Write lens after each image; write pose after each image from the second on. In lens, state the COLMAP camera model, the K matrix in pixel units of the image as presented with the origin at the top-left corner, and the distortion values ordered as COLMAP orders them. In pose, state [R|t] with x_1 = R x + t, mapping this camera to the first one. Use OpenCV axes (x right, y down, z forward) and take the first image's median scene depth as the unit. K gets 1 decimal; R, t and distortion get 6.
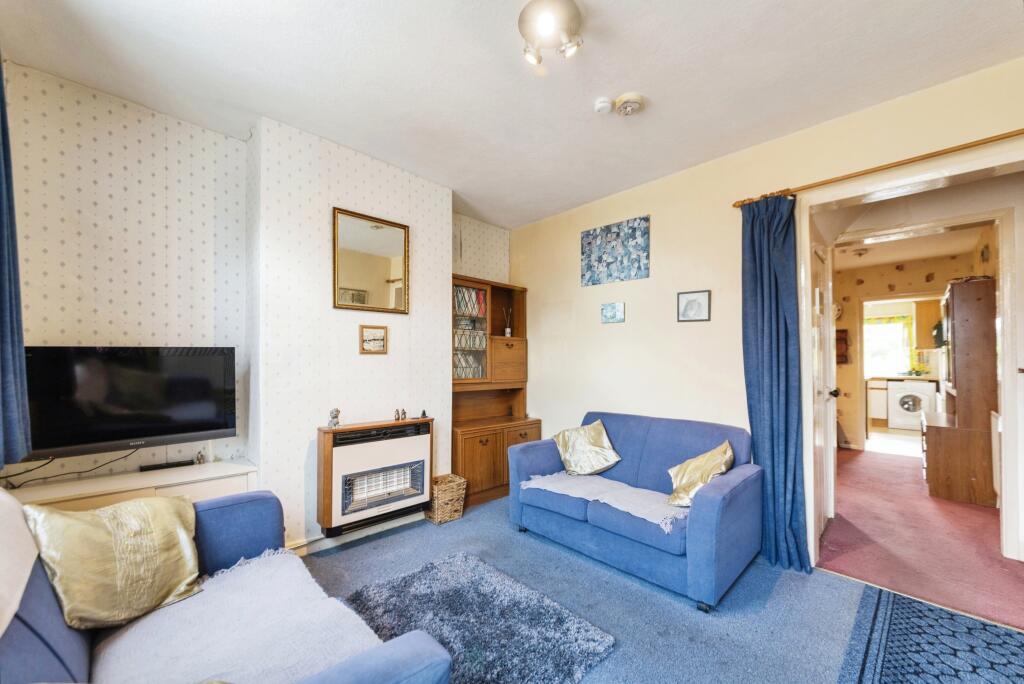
lens RADIAL K [[397.4, 0, 519.9], [0, 397.4, 350.6], [0, 0, 1]] dist [-0.001514, -0.000013]
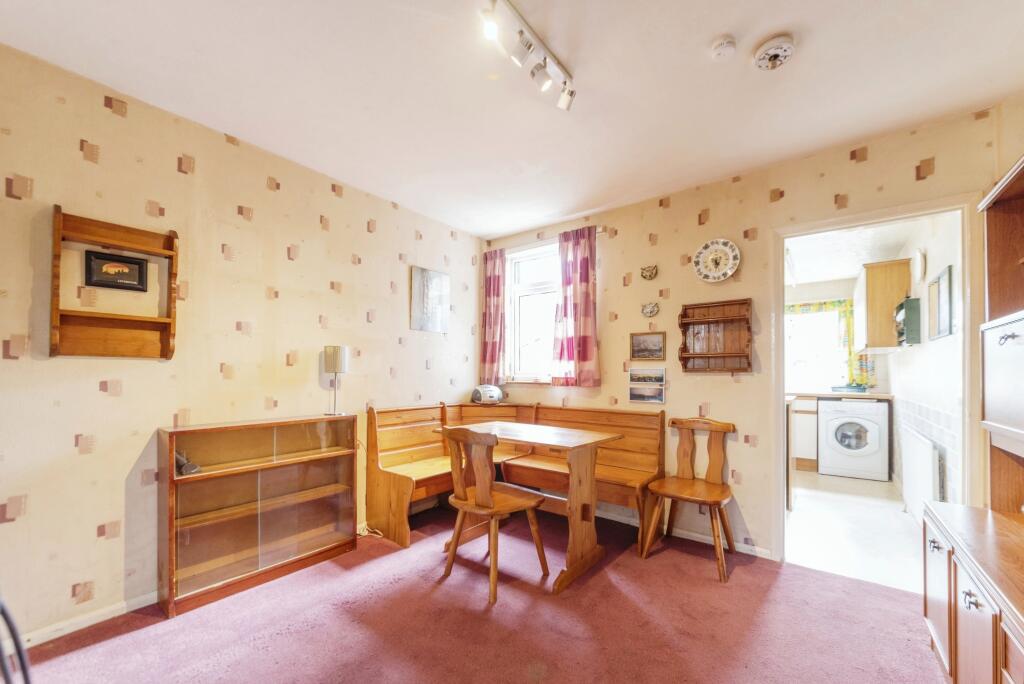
lens RADIAL K [[397.4, 0, 525.1], [0, 397.4, 366.0], [0, 0, 1]] dist [-0.001514, -0.000013]
pose [[0.991233, -0.001990, 0.132112, 0.380868], [0.000596, 0.999944, 0.010594, 0.014994], [-0.132126, -0.010423, 0.991178, 0.436533]]
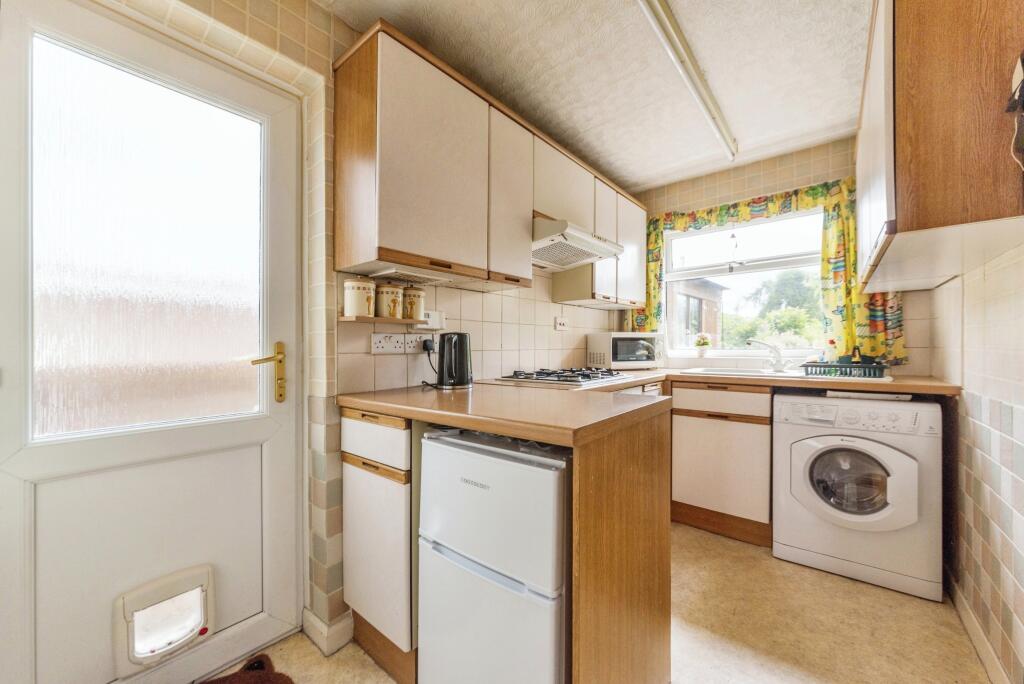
lens RADIAL K [[397.4, 0, 507.9], [0, 397.4, 345.9], [0, 0, 1]] dist [-0.001514, -0.000013]
pose [[0.995454, -0.010576, 0.094654, 0.721549], [0.008286, 0.999664, 0.024547, 0.034266], [-0.094882, -0.023651, 0.995208, 0.746169]]
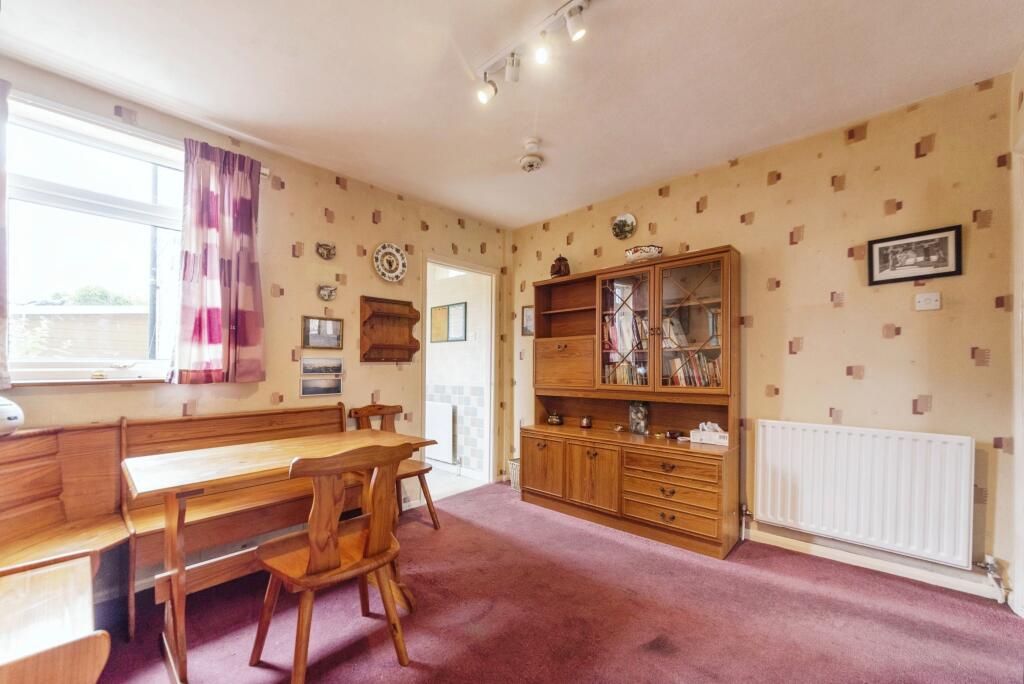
lens RADIAL K [[397.4, 0, 517.8], [0, 397.4, 363.1], [0, 0, 1]] dist [-0.001514, -0.000013]
pose [[-0.040294, -0.006403, 0.999167, 0.187124], [-0.024256, 0.999691, 0.005428, 0.020549], [-0.998893, -0.024017, -0.040437, 0.660878]]
